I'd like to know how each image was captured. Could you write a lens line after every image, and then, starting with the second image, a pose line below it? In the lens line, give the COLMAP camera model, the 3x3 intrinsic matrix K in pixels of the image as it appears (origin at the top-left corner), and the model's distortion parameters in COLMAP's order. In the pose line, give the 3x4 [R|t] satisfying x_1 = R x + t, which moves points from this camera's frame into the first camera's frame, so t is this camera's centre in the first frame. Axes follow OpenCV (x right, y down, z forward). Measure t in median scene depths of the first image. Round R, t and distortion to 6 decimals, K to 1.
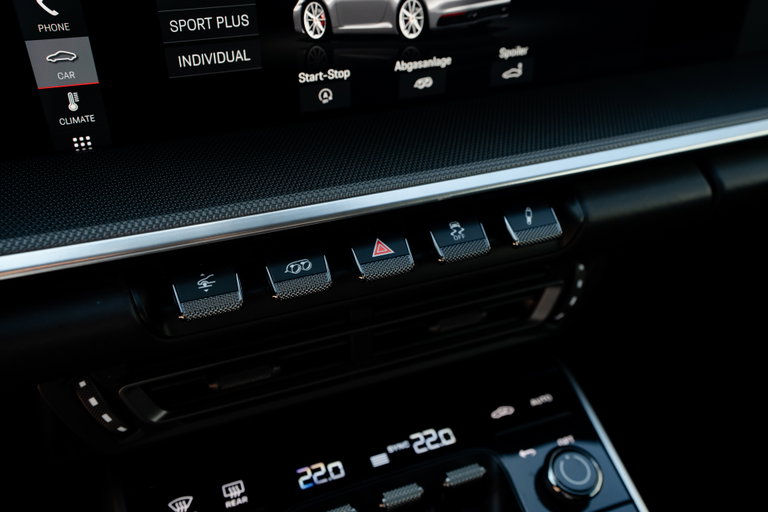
lens RADIAL K [[740.2, 0, 384.0], [0, 740.2, 256.0], [0, 0, 1]] dist [0.069906, 0.002478]
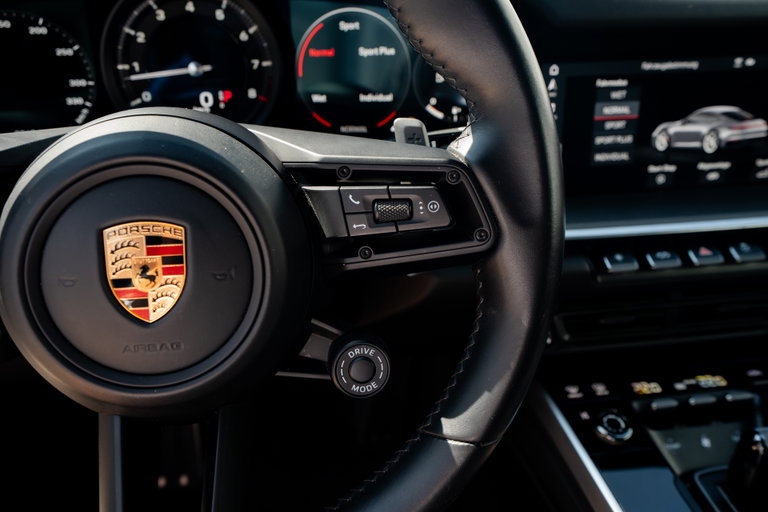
lens RADIAL K [[619.5, 0, 384.0], [0, 619.5, 256.0], [0, 0, 1]] dist [0.009874, 0.047485]
pose [[0.975532, 0.057649, -0.212165, -0.425848], [-0.097591, 0.978275, -0.182906, 0.341832], [0.197011, 0.199136, 0.959964, -0.639132]]
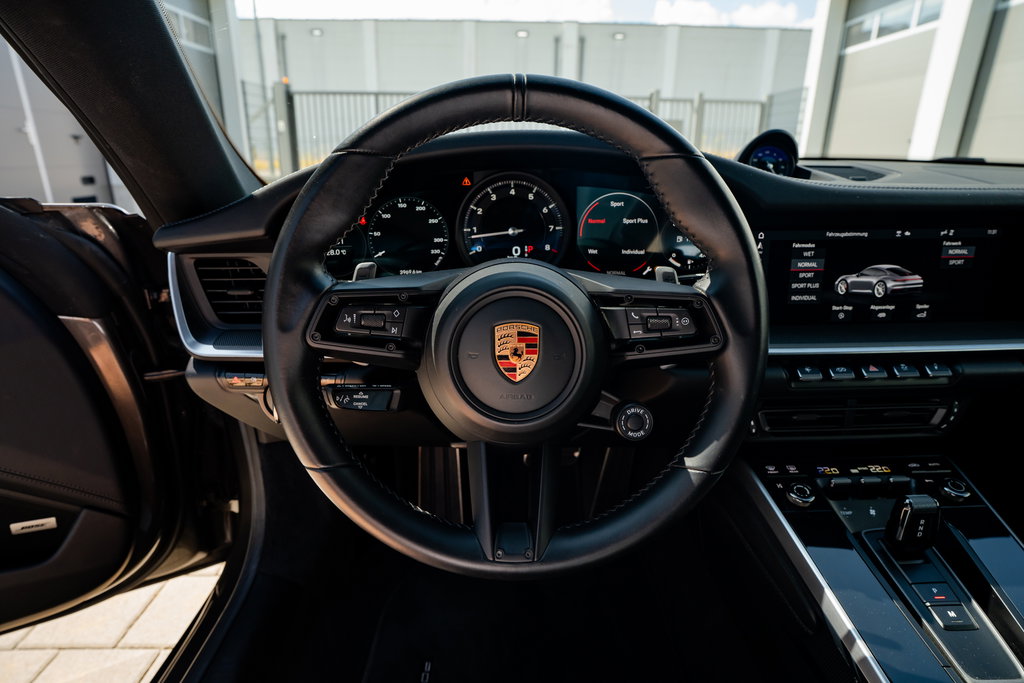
lens RADIAL K [[559.3, 0, 512.0], [0, 559.3, 341.5], [0, 0, 1]] dist [-0.052228, 0.025374]
pose [[0.931654, 0.079060, -0.354641, -0.462933], [-0.172073, 0.955651, -0.239000, 0.527178], [0.320018, 0.283690, 0.903941, -1.073799]]
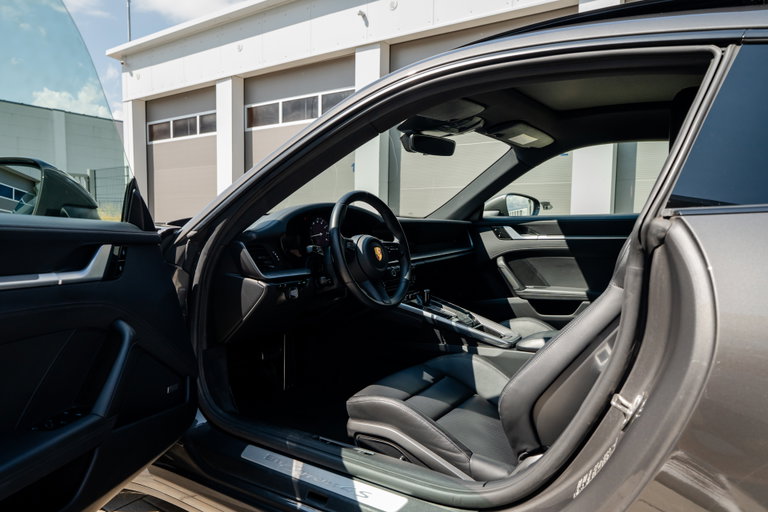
lens RADIAL K [[539.4, 0, 384.0], [0, 539.4, 256.0], [0, 0, 1]] dist [-0.000681, -0.000099]
pose [[0.840307, -0.073095, 0.537160, -3.659102], [0.329564, 0.855621, -0.399124, 2.474189], [-0.430432, 0.512415, 0.743074, -3.926042]]
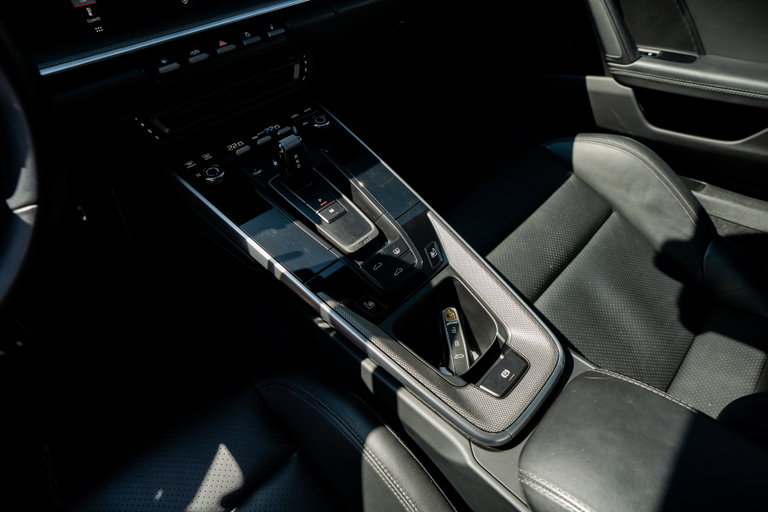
lens RADIAL K [[380.8, 0, 384.0], [0, 380.8, 256.0], [0, 0, 1]] dist [-0.066050, 0.028480]
pose [[0.920718, -0.334154, 0.201541, 0.007699], [0.289576, 0.931261, 0.221132, 0.572746], [-0.261580, -0.145238, 0.954192, -0.614258]]
